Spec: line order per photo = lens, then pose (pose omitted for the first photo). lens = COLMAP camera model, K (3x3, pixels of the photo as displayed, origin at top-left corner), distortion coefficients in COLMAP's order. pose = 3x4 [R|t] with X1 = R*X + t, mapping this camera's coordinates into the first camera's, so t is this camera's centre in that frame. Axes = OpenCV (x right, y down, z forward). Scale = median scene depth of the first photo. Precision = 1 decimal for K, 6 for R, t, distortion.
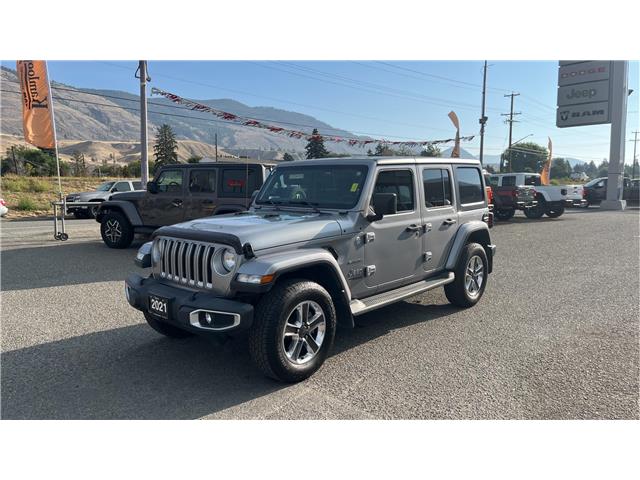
lens RADIAL K [[485.0, 0, 317.4], [0, 485.0, 235.3], [0, 0, 1]] dist [0.054478, -0.066934]
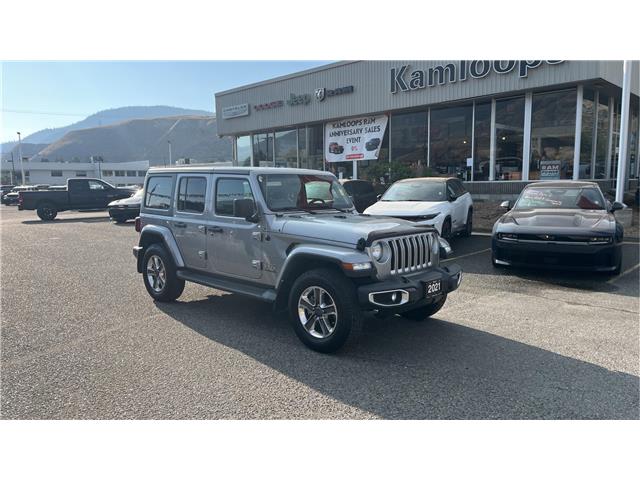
lens RADIAL K [[485.0, 0, 321.8], [0, 485.0, 241.7], [0, 0, 1]] dist [0.054478, -0.066934]
pose [[0.014645, -0.111359, 0.993672, -0.239131], [0.117503, 0.987085, 0.108889, -0.021495], [-0.992965, 0.115164, 0.027541, 0.191100]]
